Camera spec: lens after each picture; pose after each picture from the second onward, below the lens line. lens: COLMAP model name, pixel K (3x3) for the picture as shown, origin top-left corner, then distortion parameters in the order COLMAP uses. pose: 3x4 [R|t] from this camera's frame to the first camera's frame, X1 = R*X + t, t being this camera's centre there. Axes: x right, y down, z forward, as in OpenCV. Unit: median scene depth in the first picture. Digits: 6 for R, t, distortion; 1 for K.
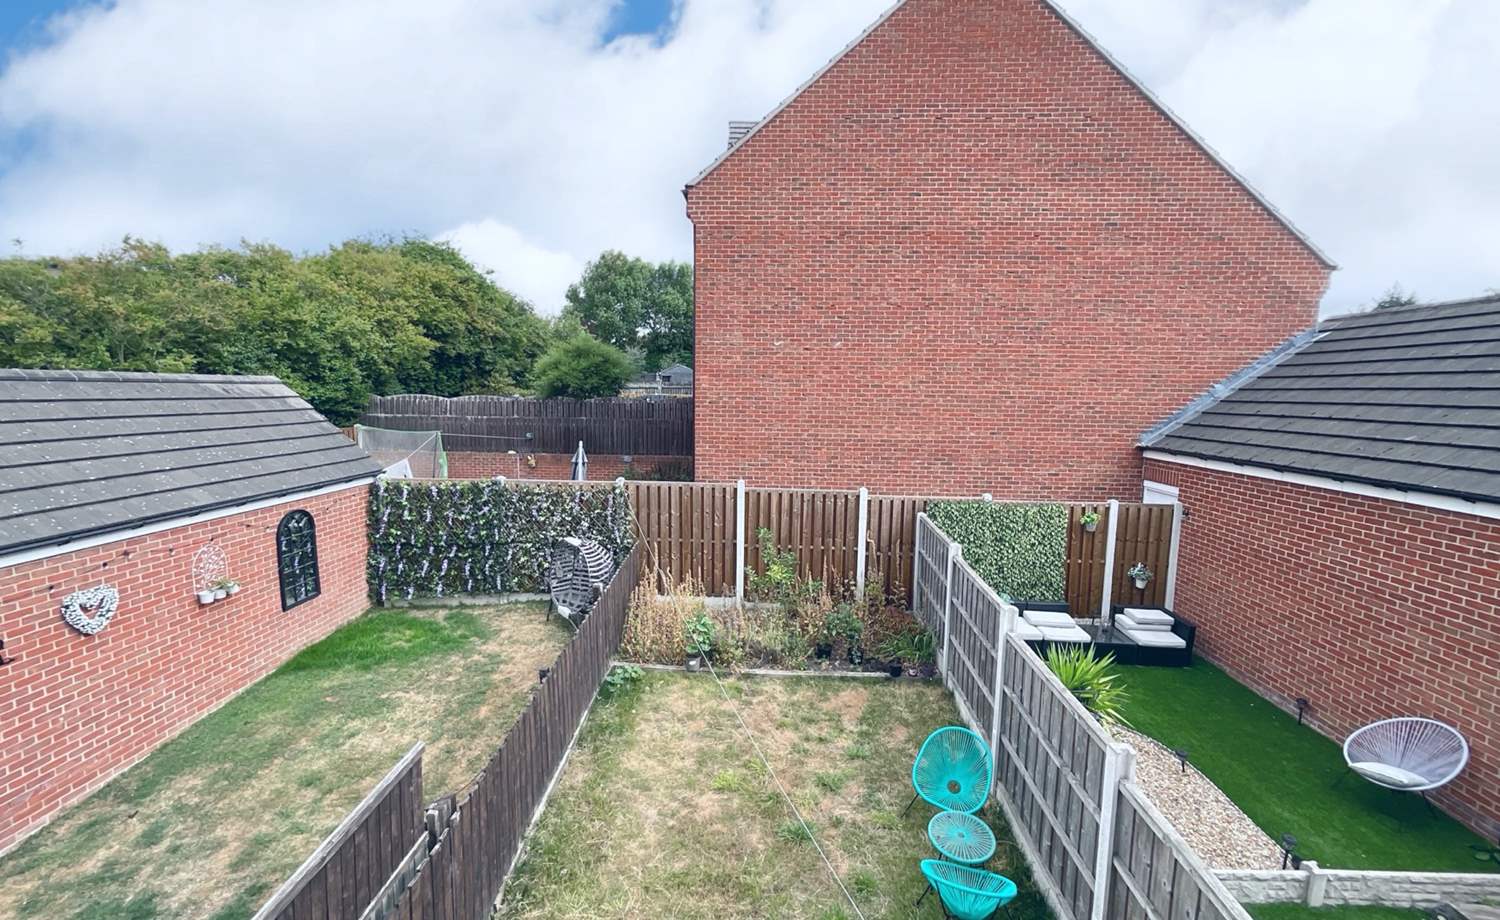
lens RADIAL K [[608.1, 0, 748.0], [0, 608.1, 465.1], [0, 0, 1]] dist [-0.001886, -0.000058]
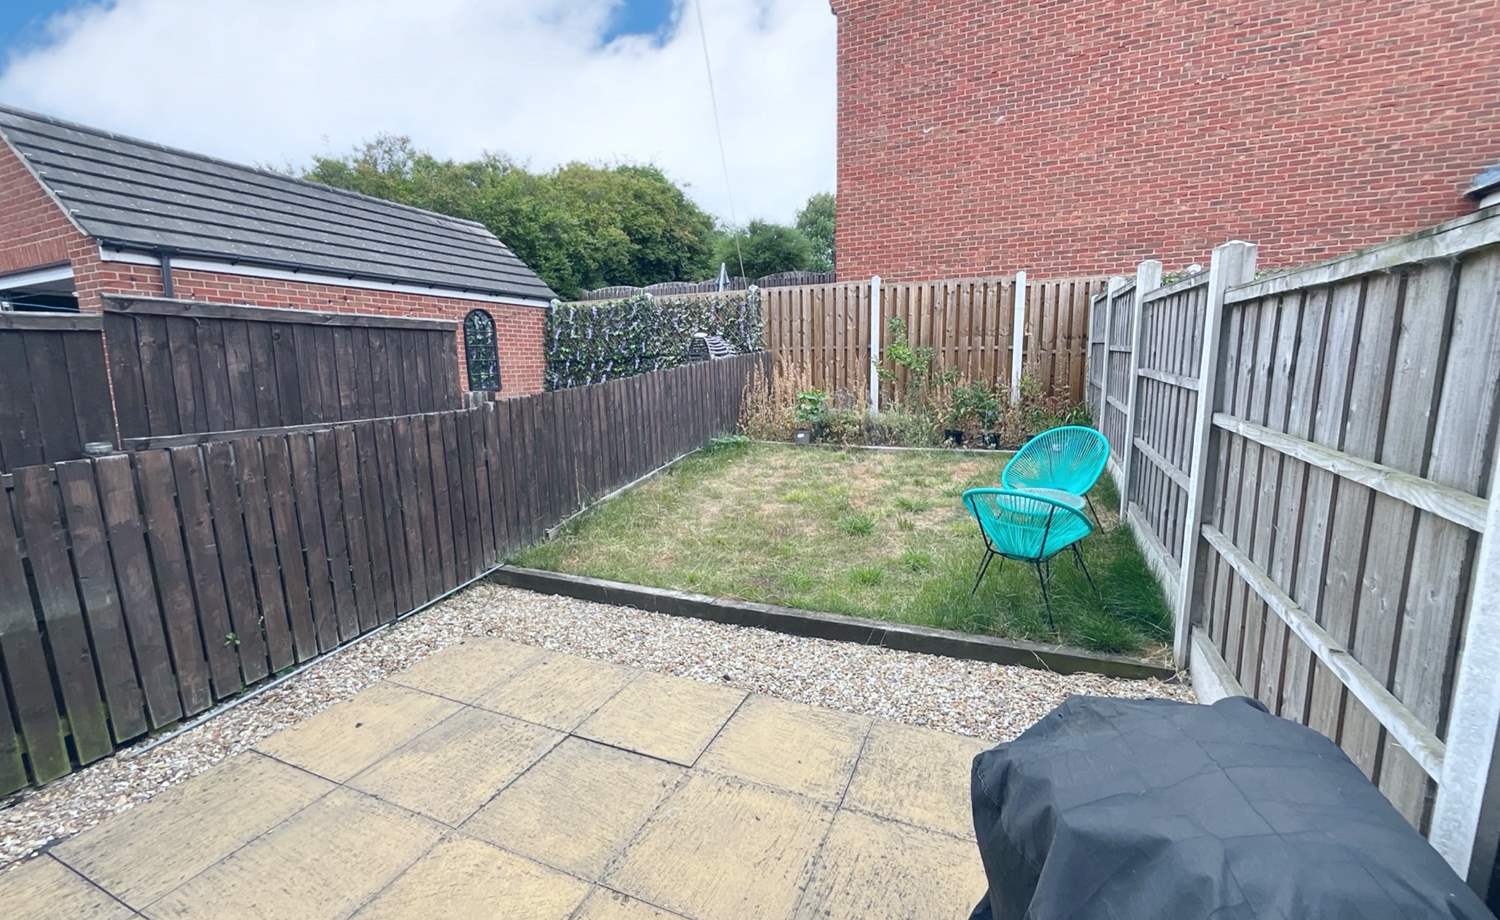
lens RADIAL K [[608.1, 0, 746.9], [0, 608.1, 462.9], [0, 0, 1]] dist [-0.001886, -0.000058]
pose [[0.933755, 0.023304, -0.357154, 0.140191], [-0.007798, 0.998966, 0.044795, 0.265164], [0.357829, -0.039043, 0.932971, 0.062105]]
